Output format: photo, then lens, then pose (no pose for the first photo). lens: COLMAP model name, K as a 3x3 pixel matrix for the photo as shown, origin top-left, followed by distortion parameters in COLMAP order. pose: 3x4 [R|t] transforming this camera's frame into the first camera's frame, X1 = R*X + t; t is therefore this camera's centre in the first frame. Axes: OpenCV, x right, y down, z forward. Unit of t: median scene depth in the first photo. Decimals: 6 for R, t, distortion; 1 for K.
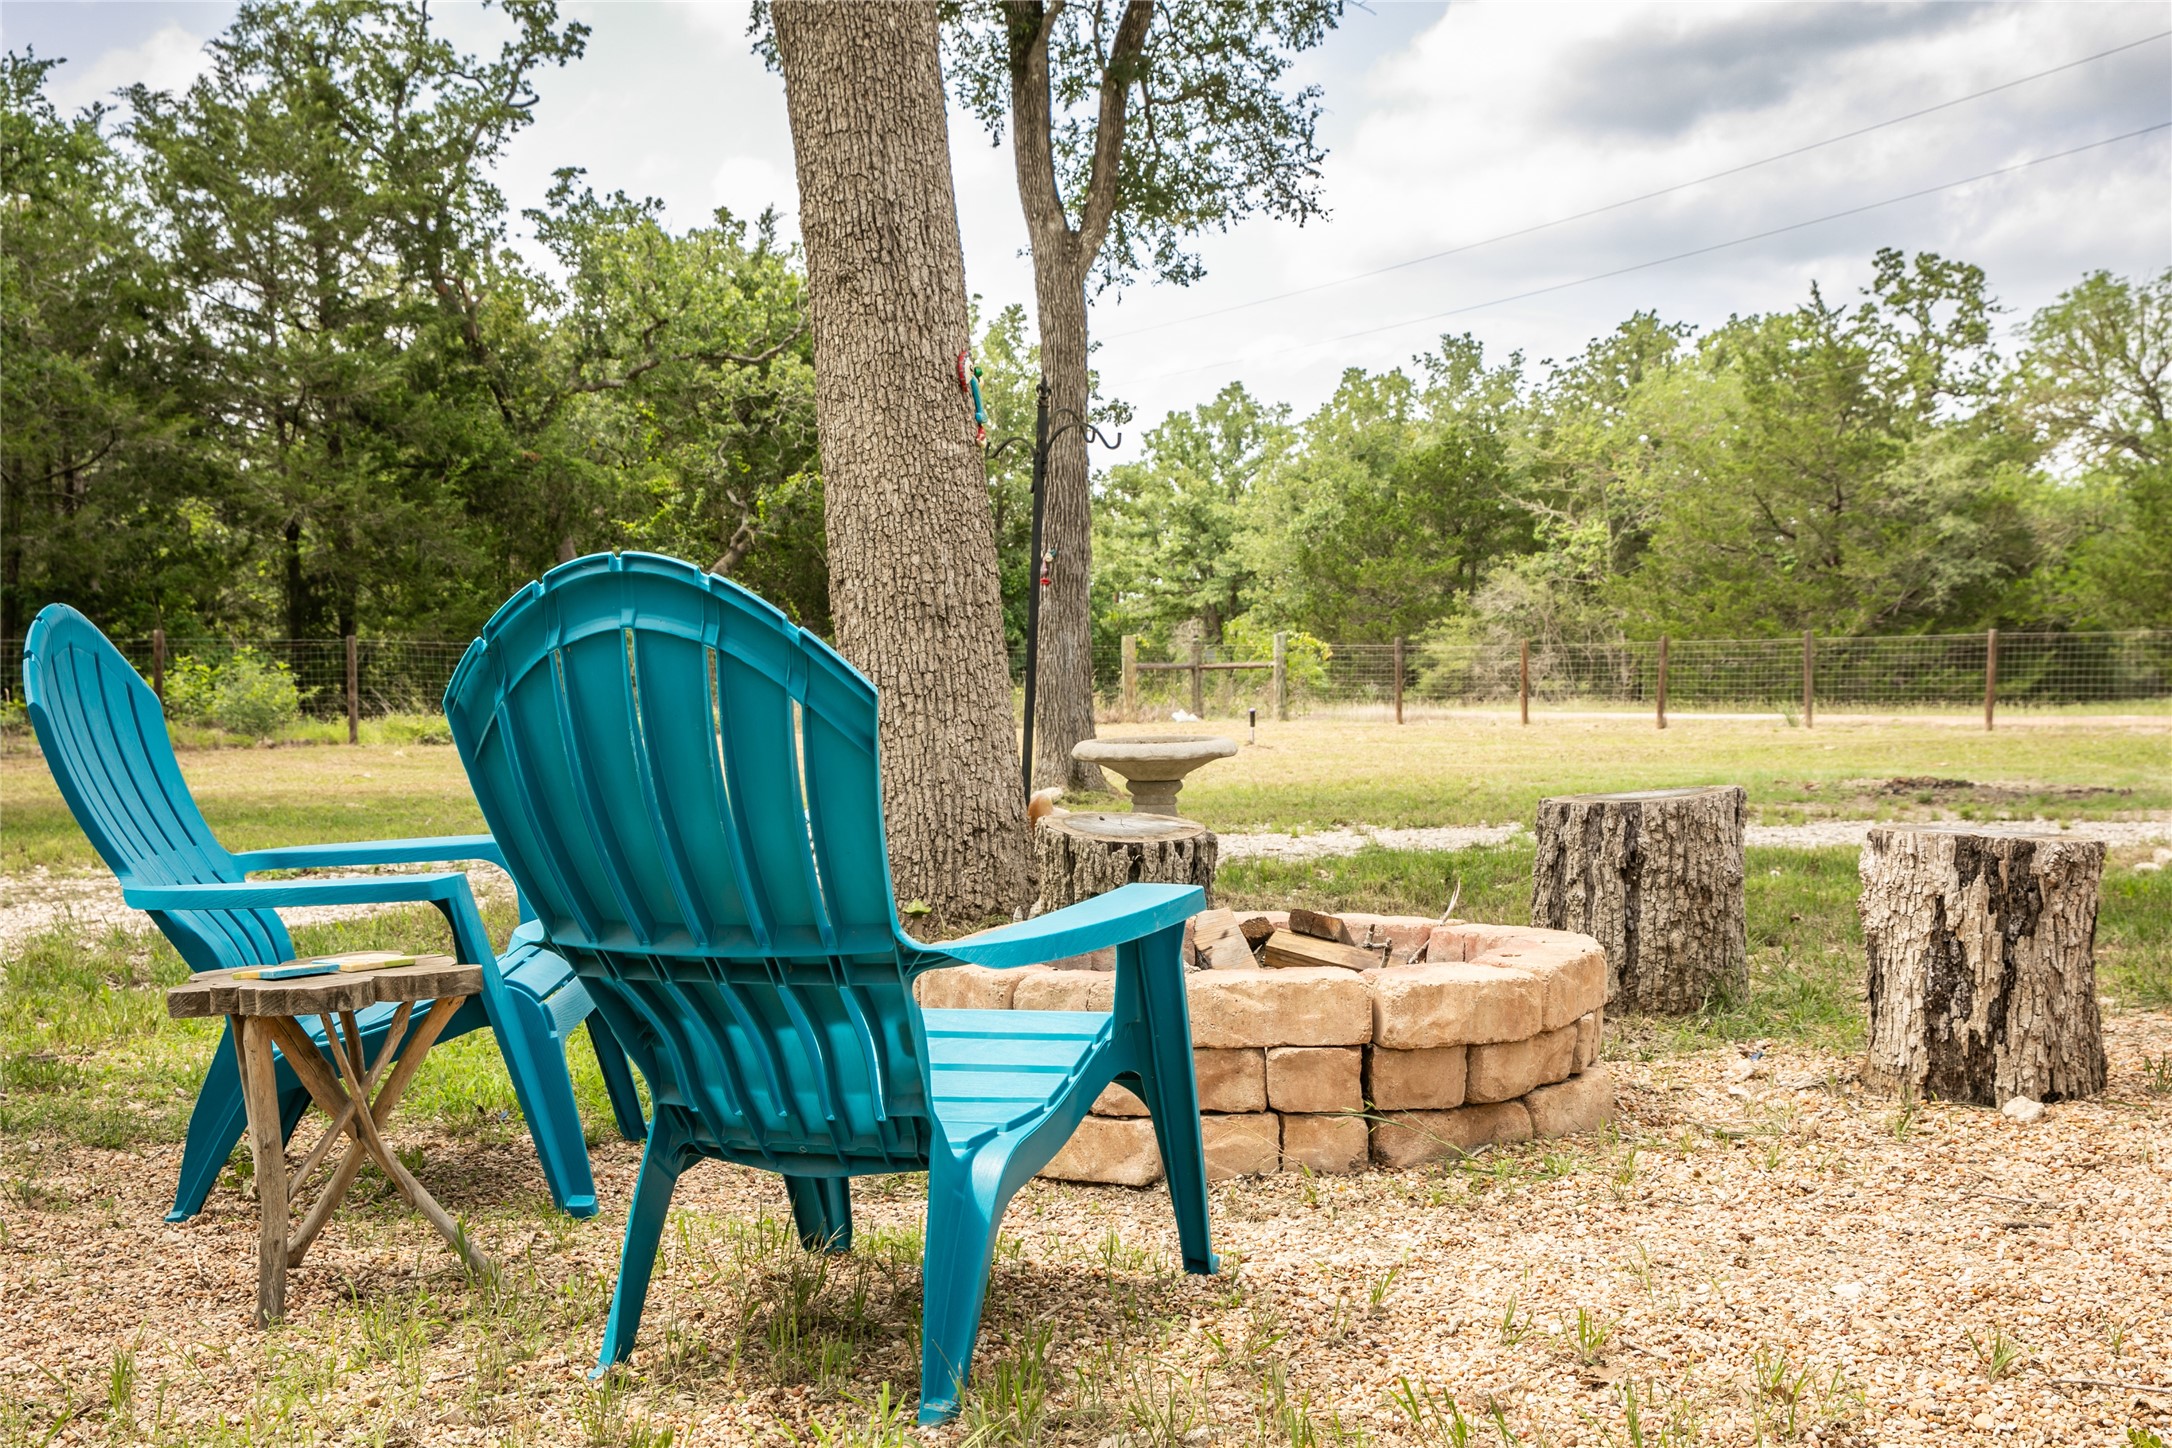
lens RADIAL K [[2528.5, 0, 1084.0], [0, 2528.5, 807.4], [0, 0, 1]] dist [0.048425, 0.025614]
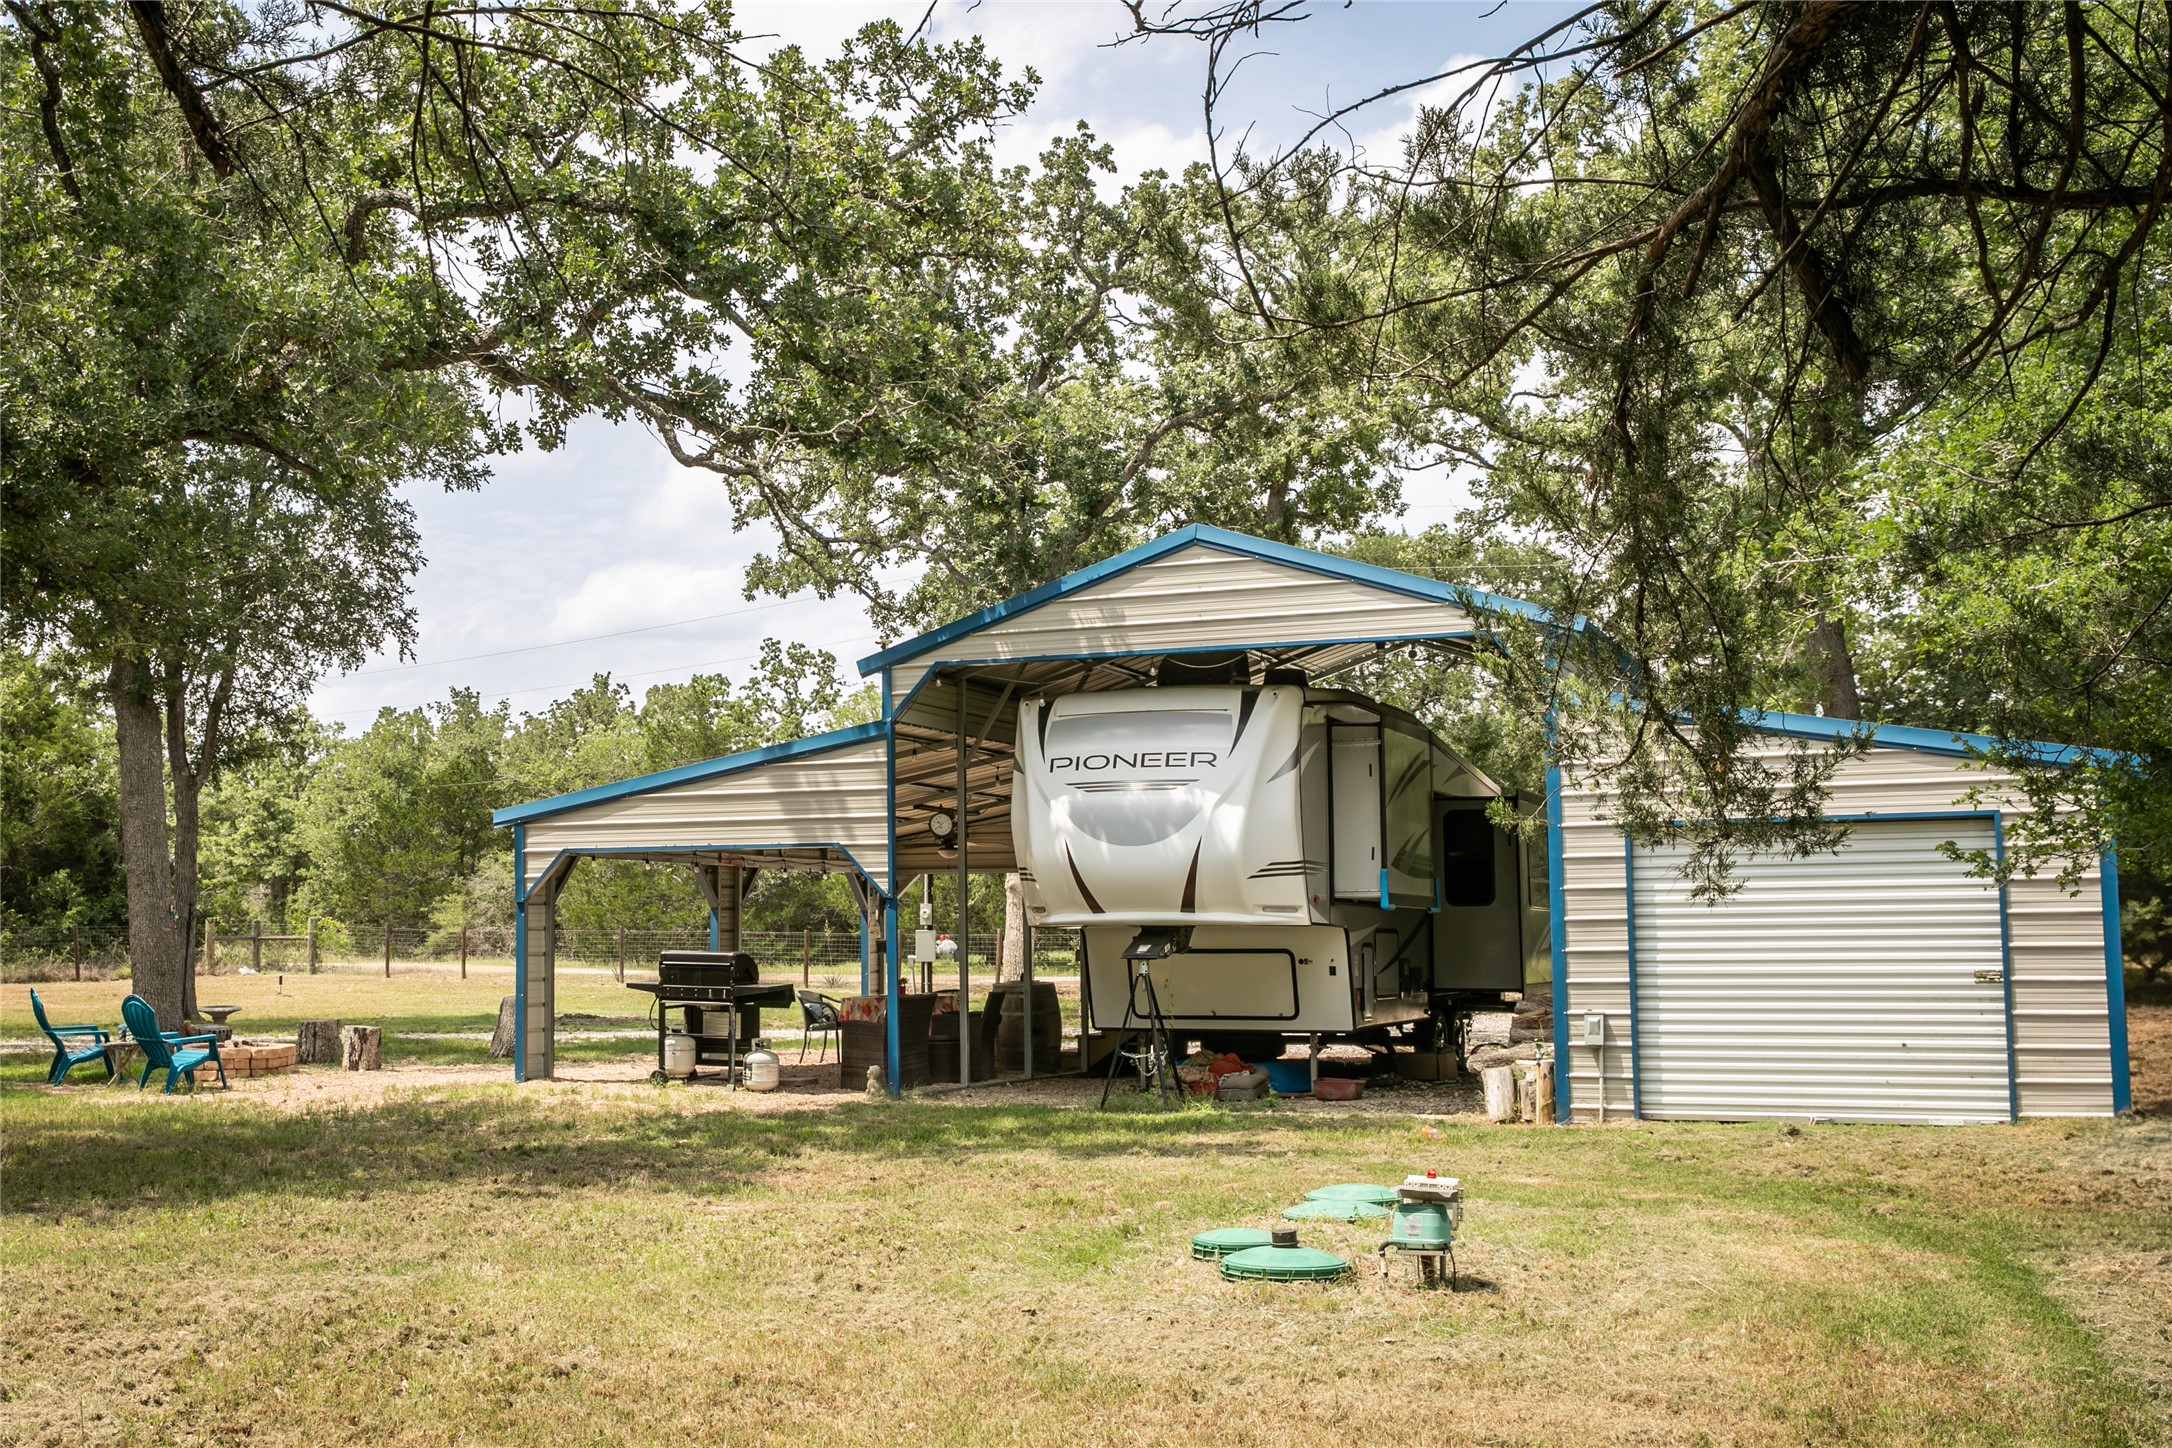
lens RADIAL K [[2339.7, 0, 908.2], [0, 2339.7, 769.2], [0, 0, 1]] dist [0.001707, 0.015113]
pose [[0.952894, 0.029771, 0.301838, -0.010426], [0.004504, 0.993673, -0.112225, 0.003316], [-0.303270, 0.108298, 0.946731, -0.485095]]
